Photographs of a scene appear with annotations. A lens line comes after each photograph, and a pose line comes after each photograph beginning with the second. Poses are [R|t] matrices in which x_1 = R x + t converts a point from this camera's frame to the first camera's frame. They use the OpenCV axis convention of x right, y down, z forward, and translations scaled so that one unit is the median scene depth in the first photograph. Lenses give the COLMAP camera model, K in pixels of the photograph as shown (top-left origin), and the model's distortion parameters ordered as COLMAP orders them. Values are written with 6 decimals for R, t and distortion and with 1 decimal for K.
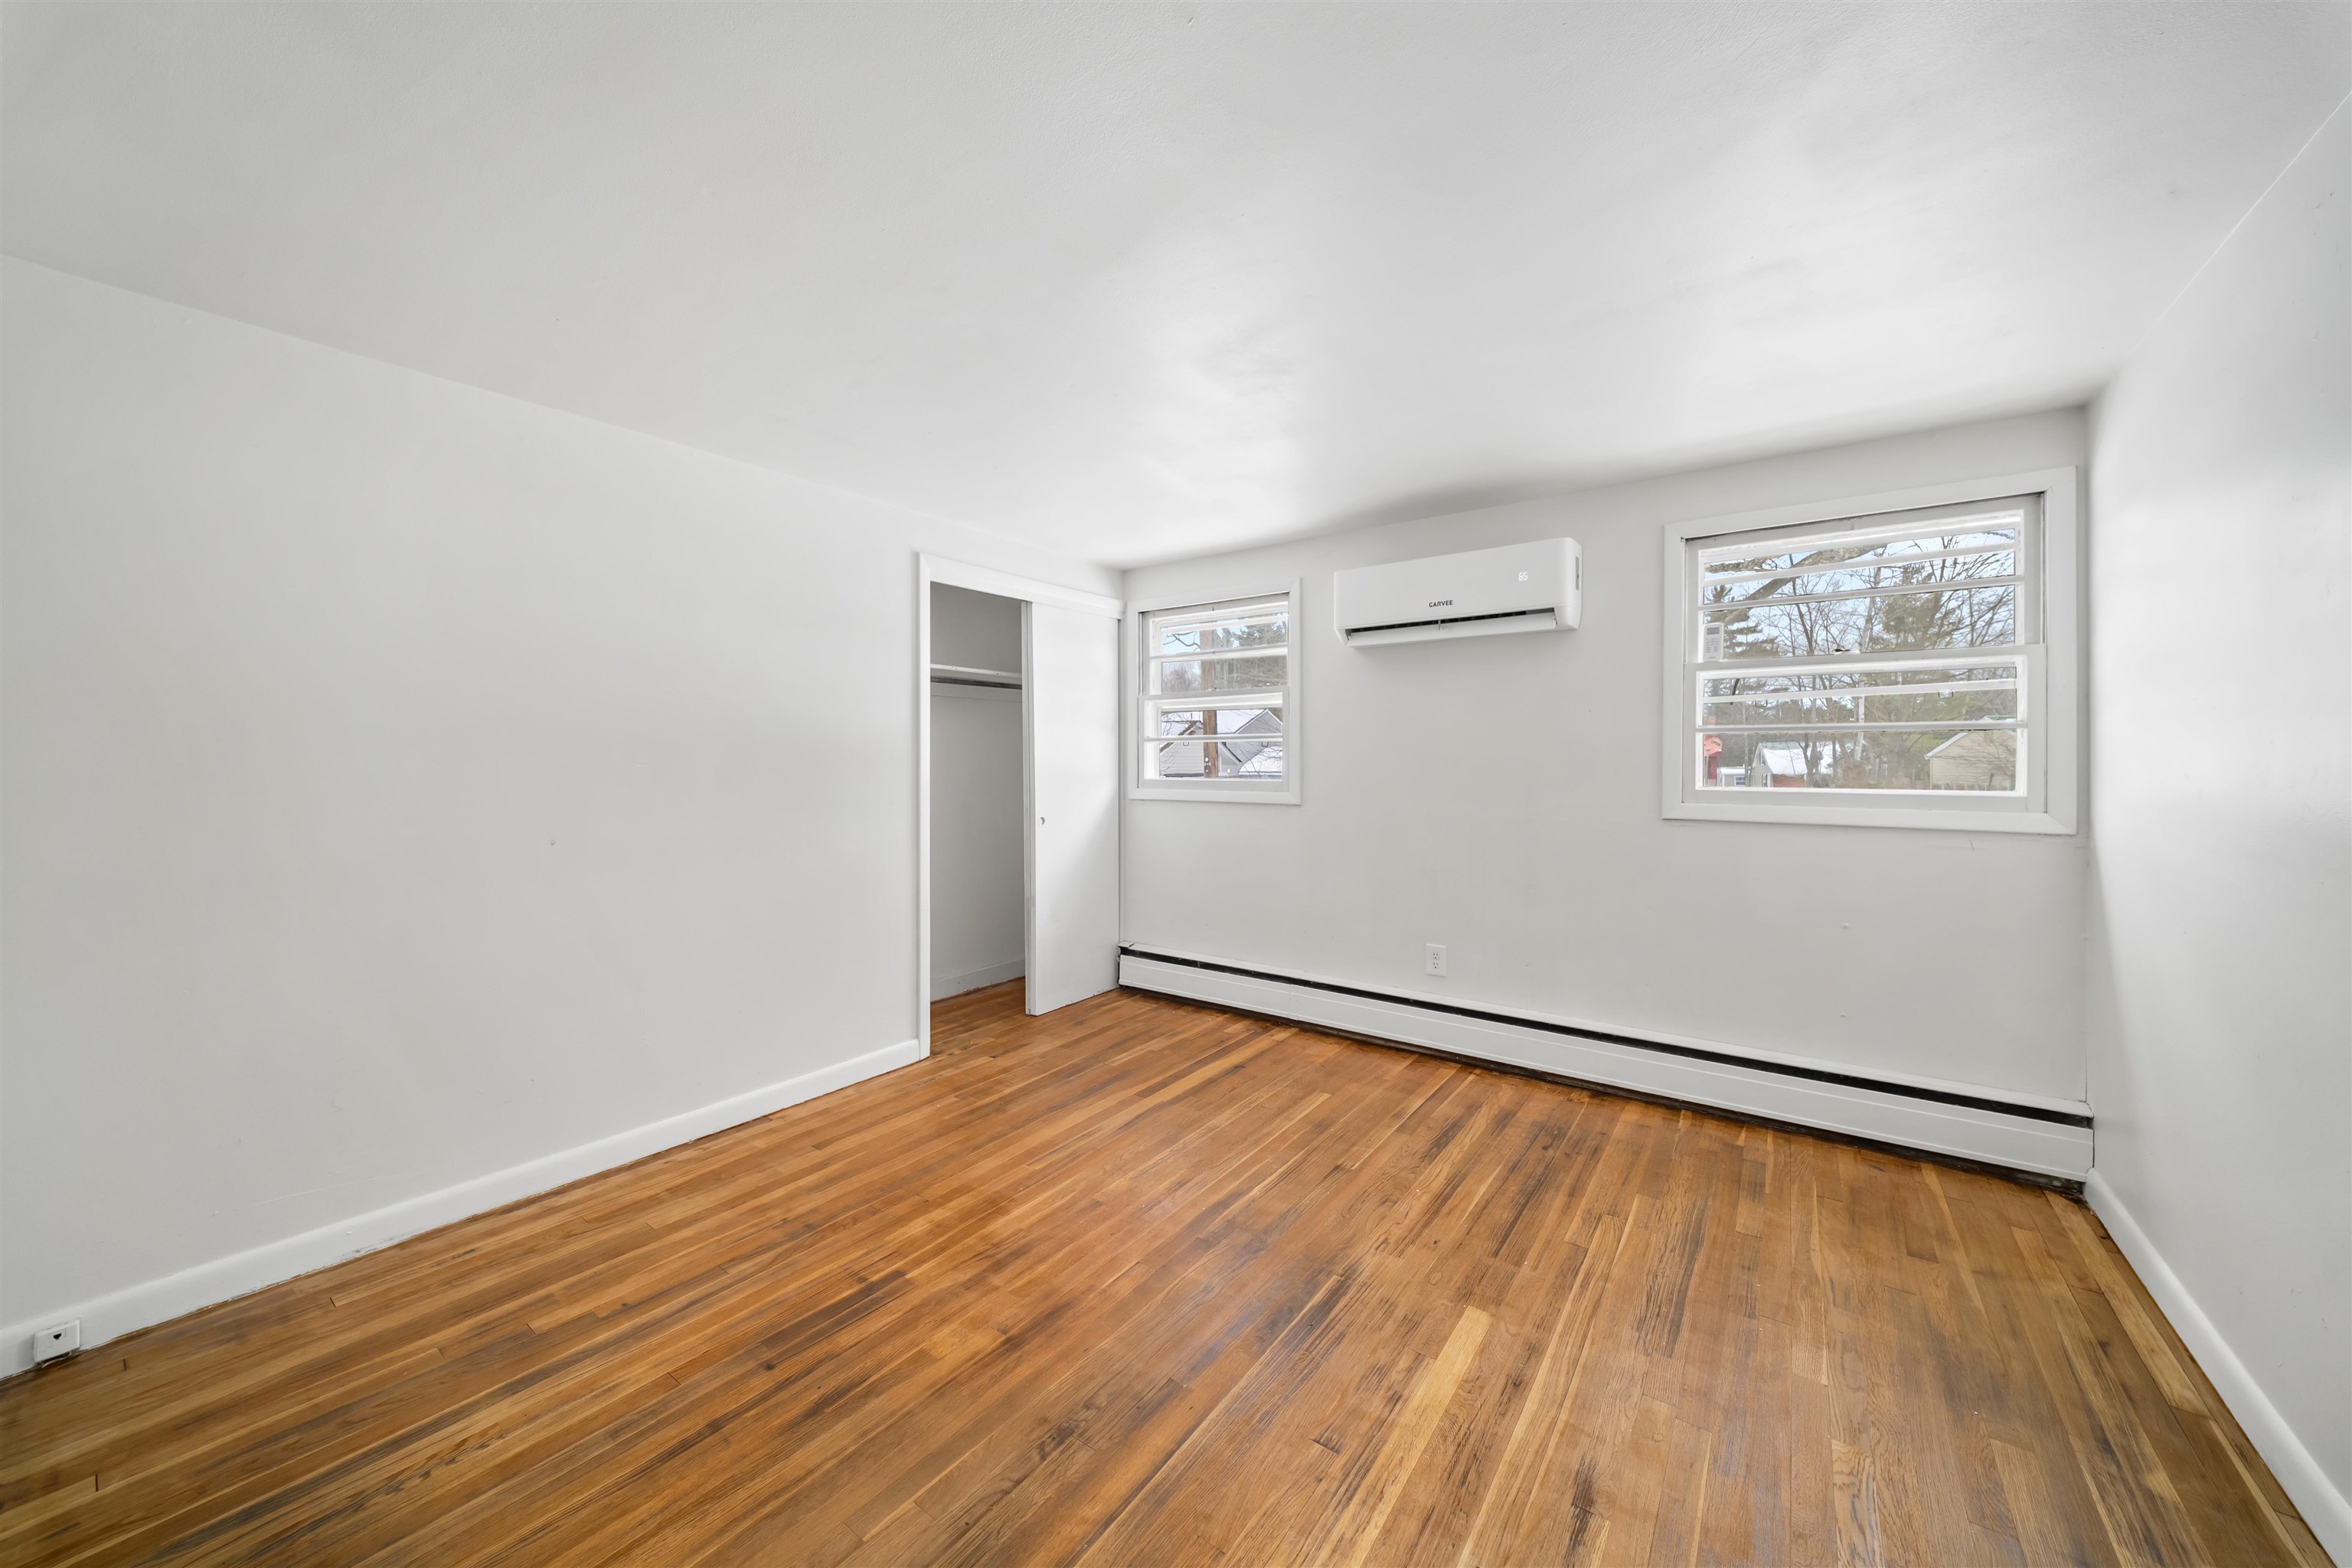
lens RADIAL K [[822.6, 0, 1176.0], [0, 822.6, 784.0], [0, 0, 1]] dist [0.009066, -0.007178]
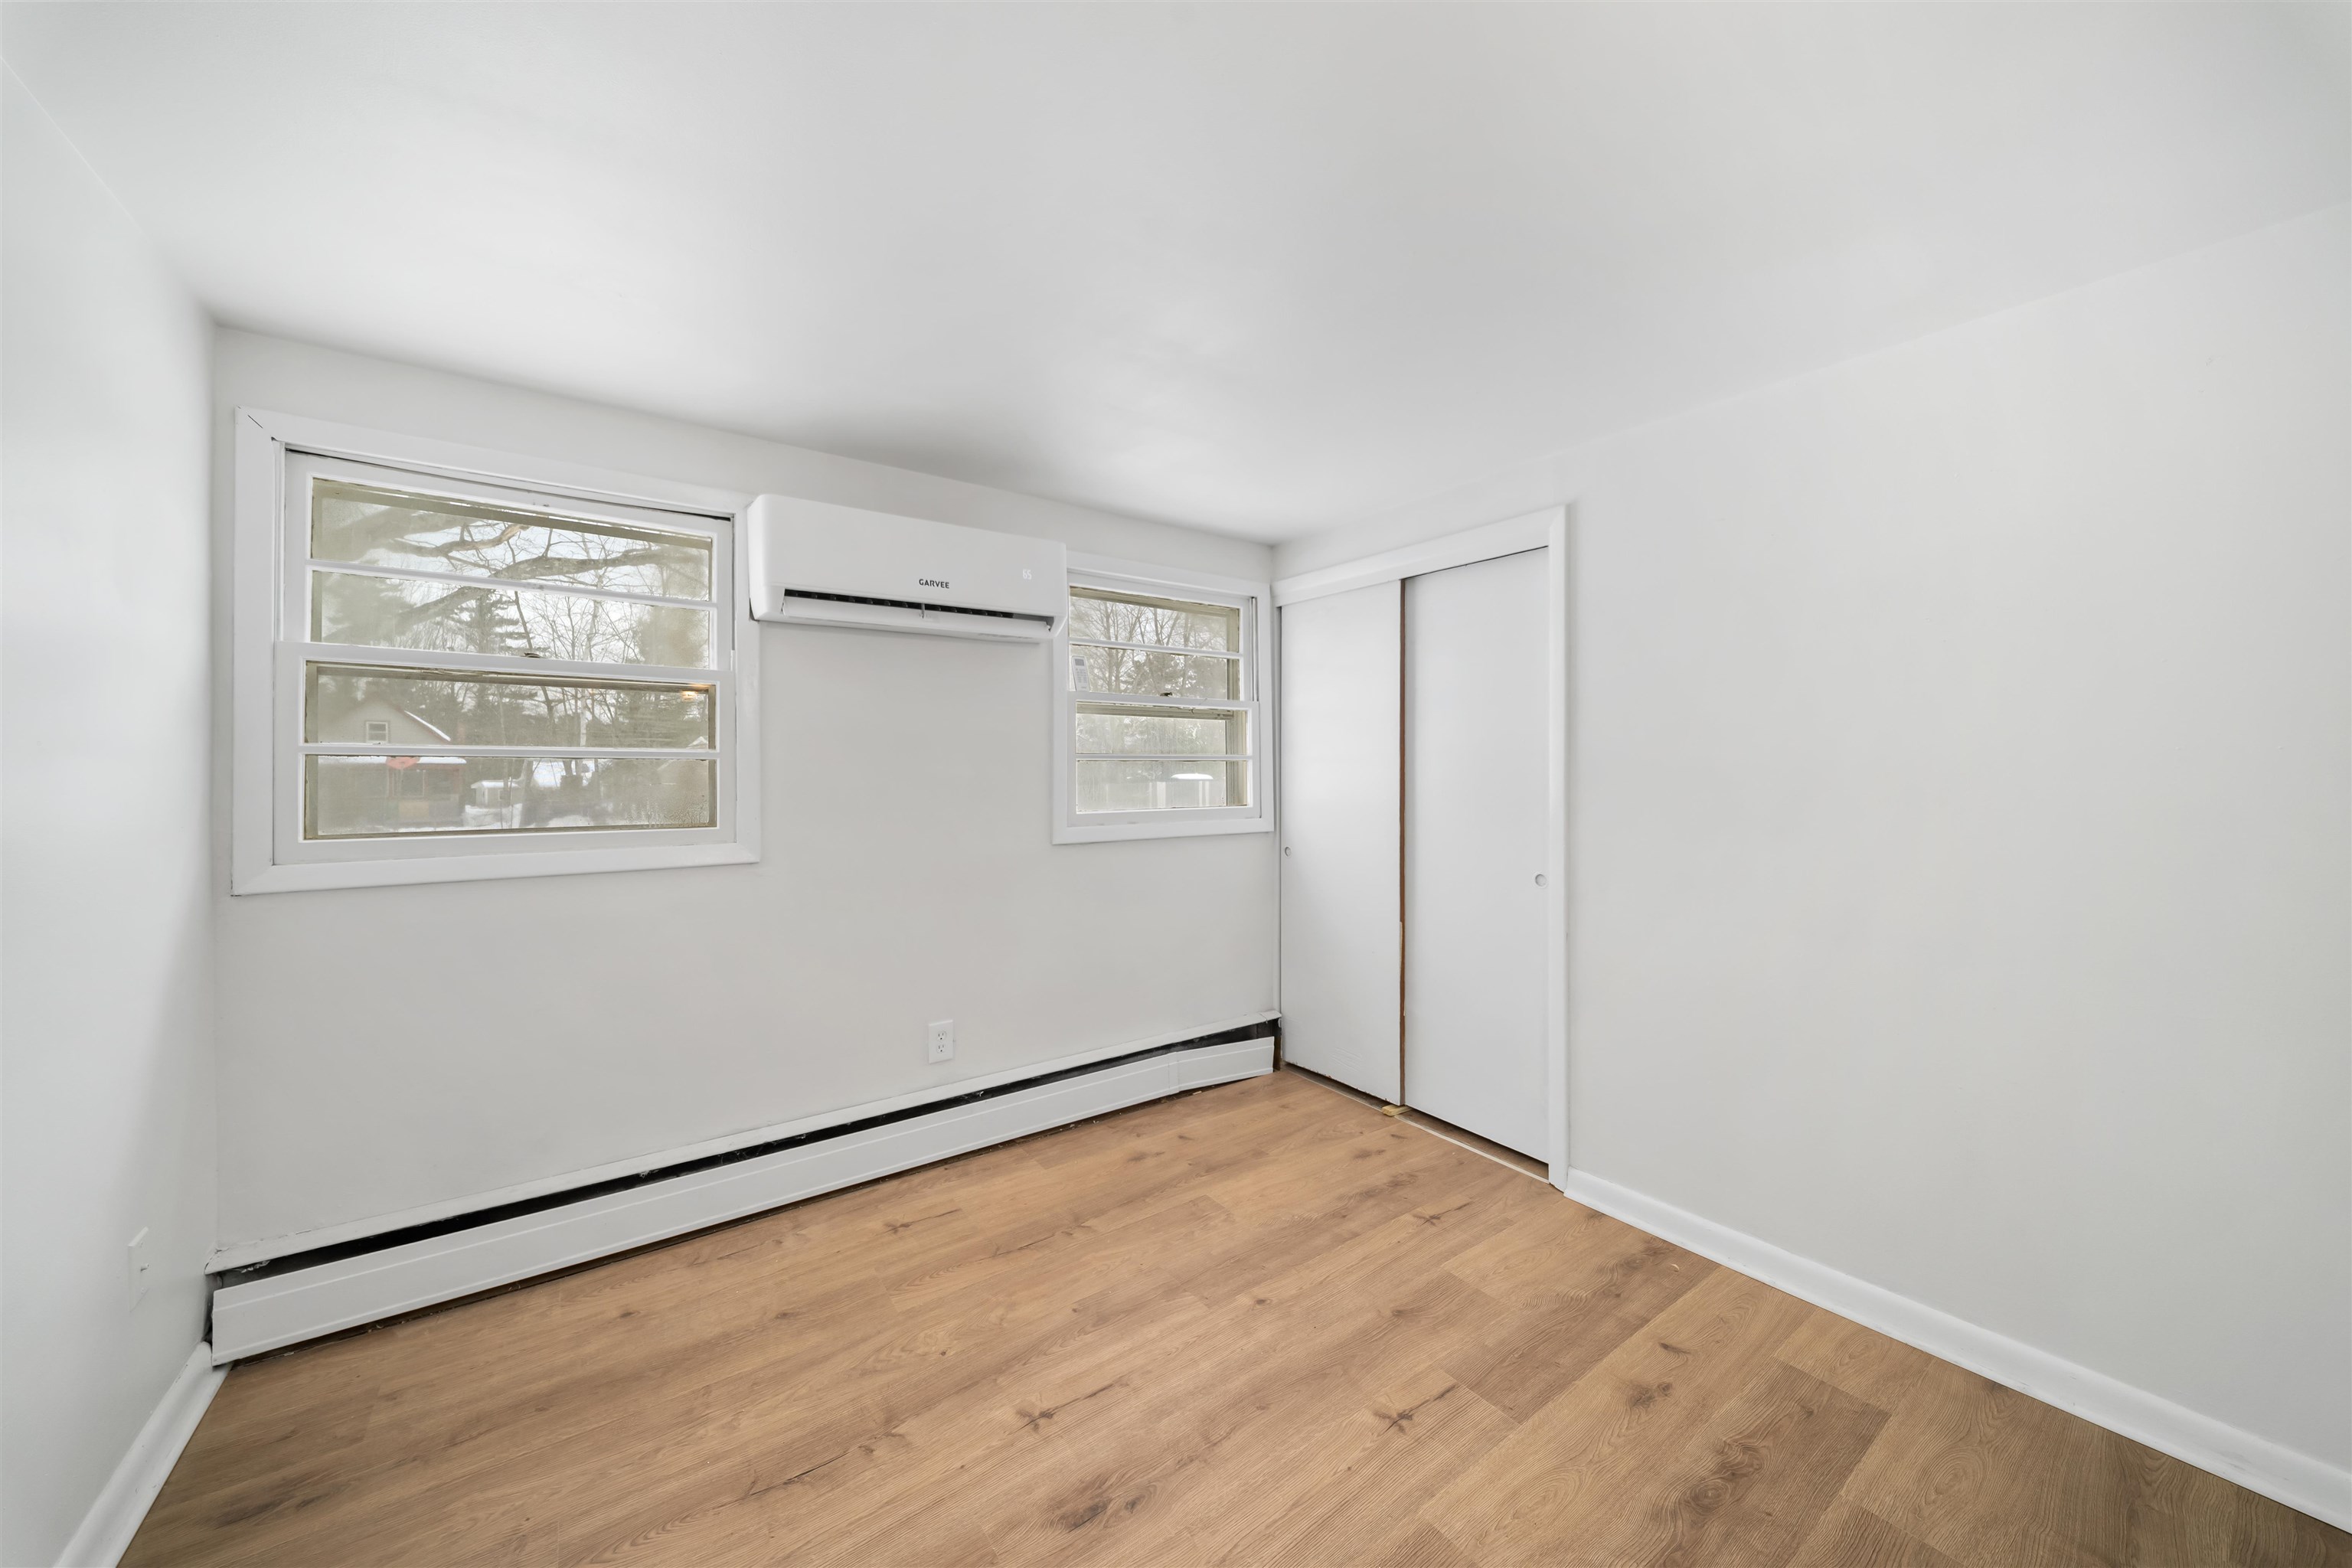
lens RADIAL K [[822.6, 0, 1176.0], [0, 822.6, 784.0], [0, 0, 1]] dist [0.009066, -0.007178]
pose [[0.293365, -0.002148, 0.955998, -0.360432], [0.015664, 0.999874, -0.002560, -0.021548], [-0.955872, 0.015726, 0.293361, 0.567985]]
